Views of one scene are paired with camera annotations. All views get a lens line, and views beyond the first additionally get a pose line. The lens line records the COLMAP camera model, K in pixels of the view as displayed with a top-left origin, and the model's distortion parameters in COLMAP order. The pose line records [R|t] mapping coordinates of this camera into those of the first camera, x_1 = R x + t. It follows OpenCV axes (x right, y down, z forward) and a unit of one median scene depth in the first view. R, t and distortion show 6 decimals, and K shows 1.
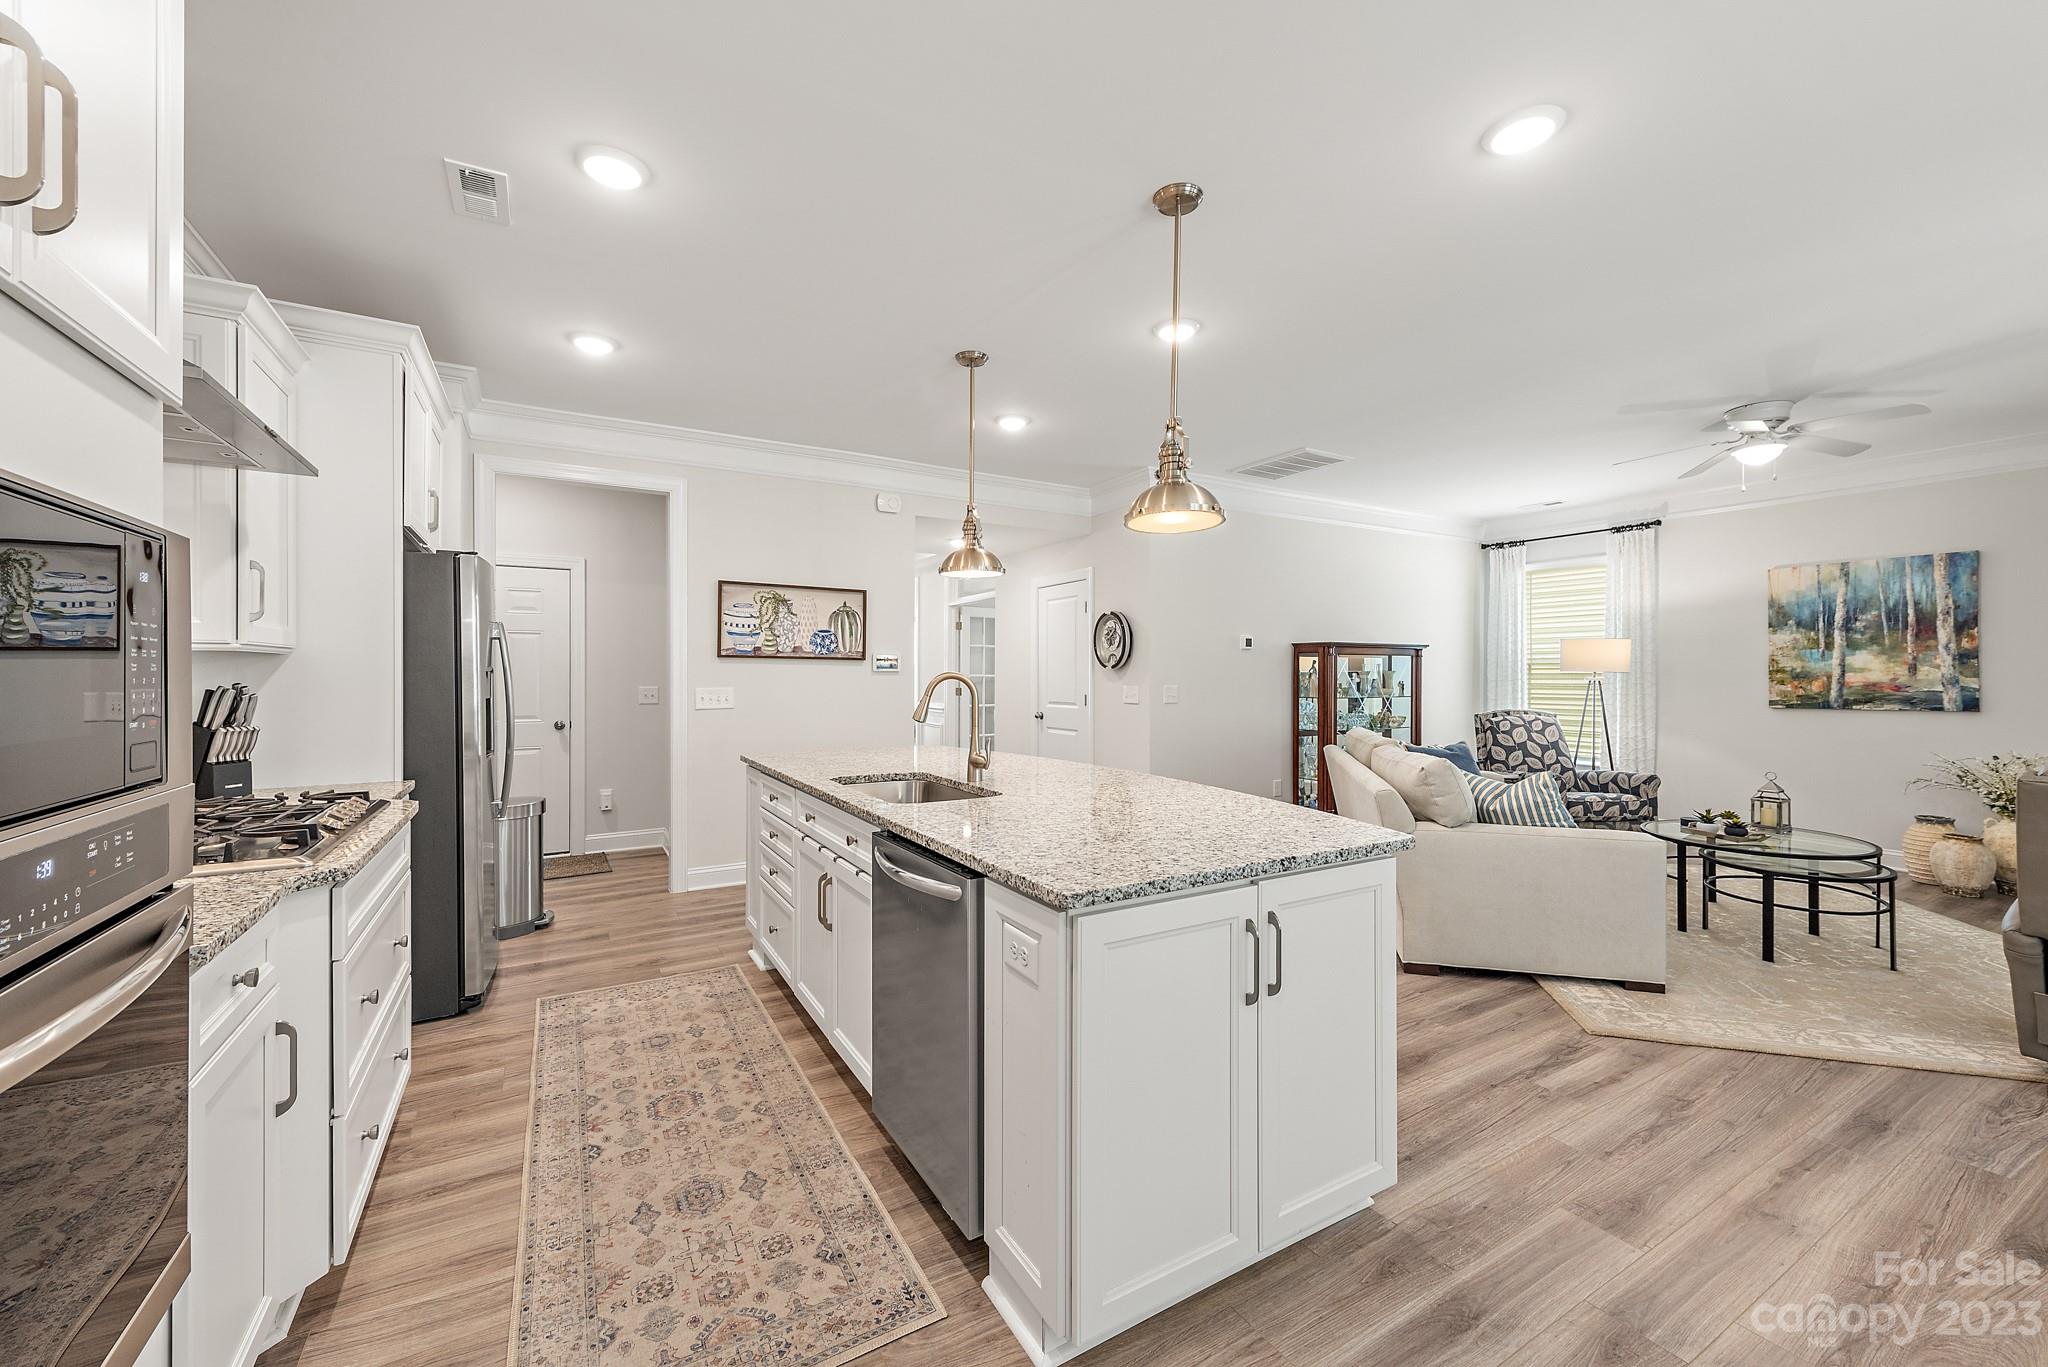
lens RADIAL K [[803.7, 0, 1026.8], [0, 803.7, 673.8], [0, 0, 1]] dist [0.006862, -0.001929]
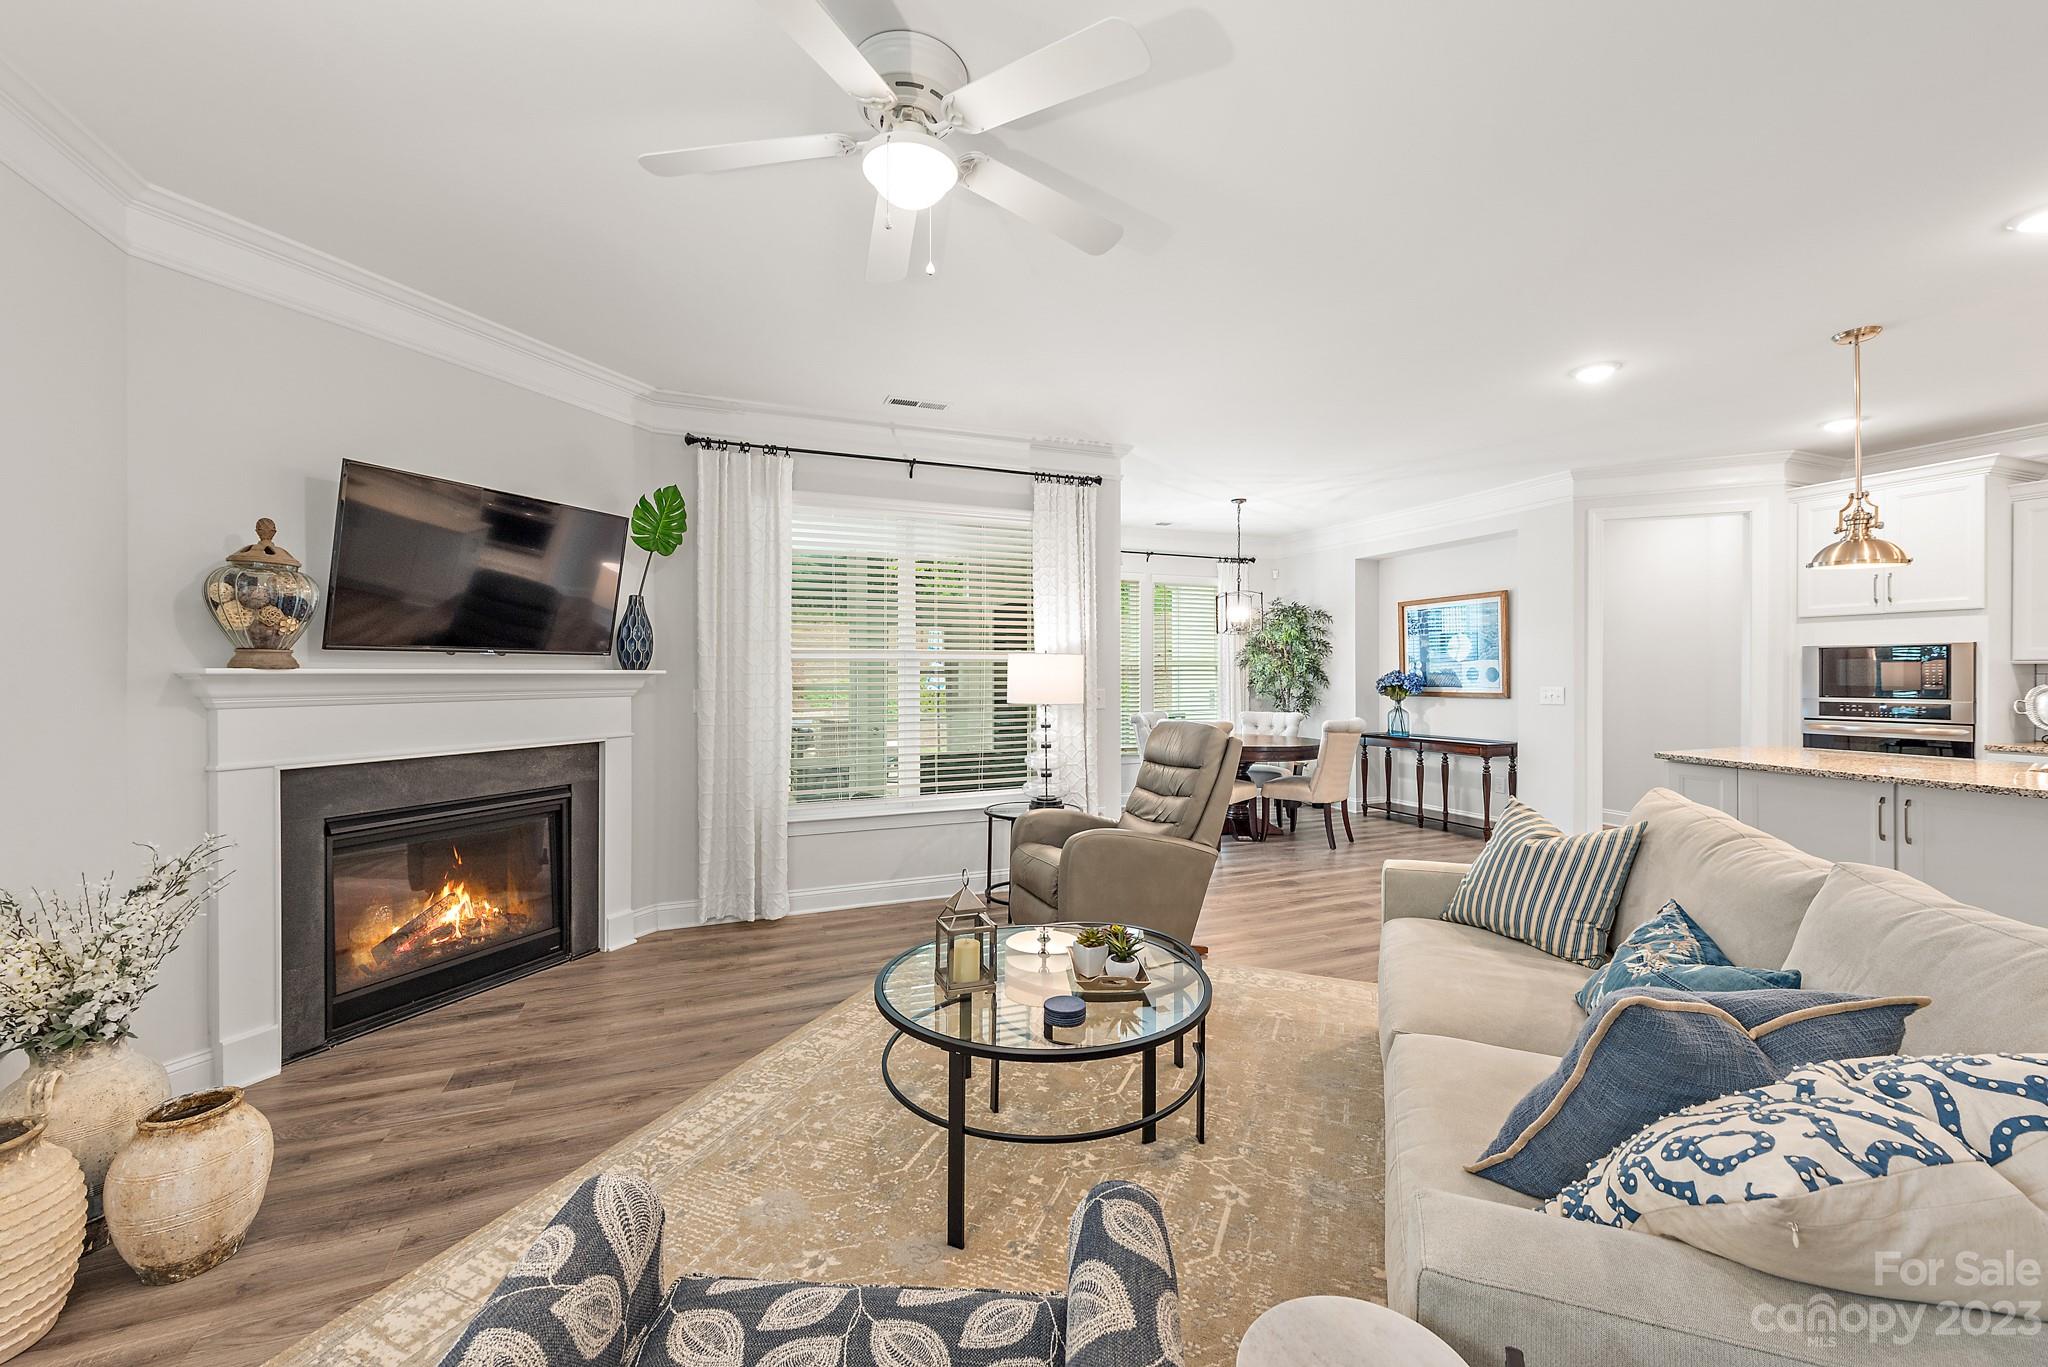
lens RADIAL K [[803.7, 0, 1033.0], [0, 803.7, 680.7], [0, 0, 1]] dist [0.006862, -0.001929]
pose [[-0.990656, -0.002427, 0.136361, 0.677214], [-0.001429, 0.999972, 0.007413, -0.000533], [-0.136375, 0.007148, -0.990631, 1.243457]]
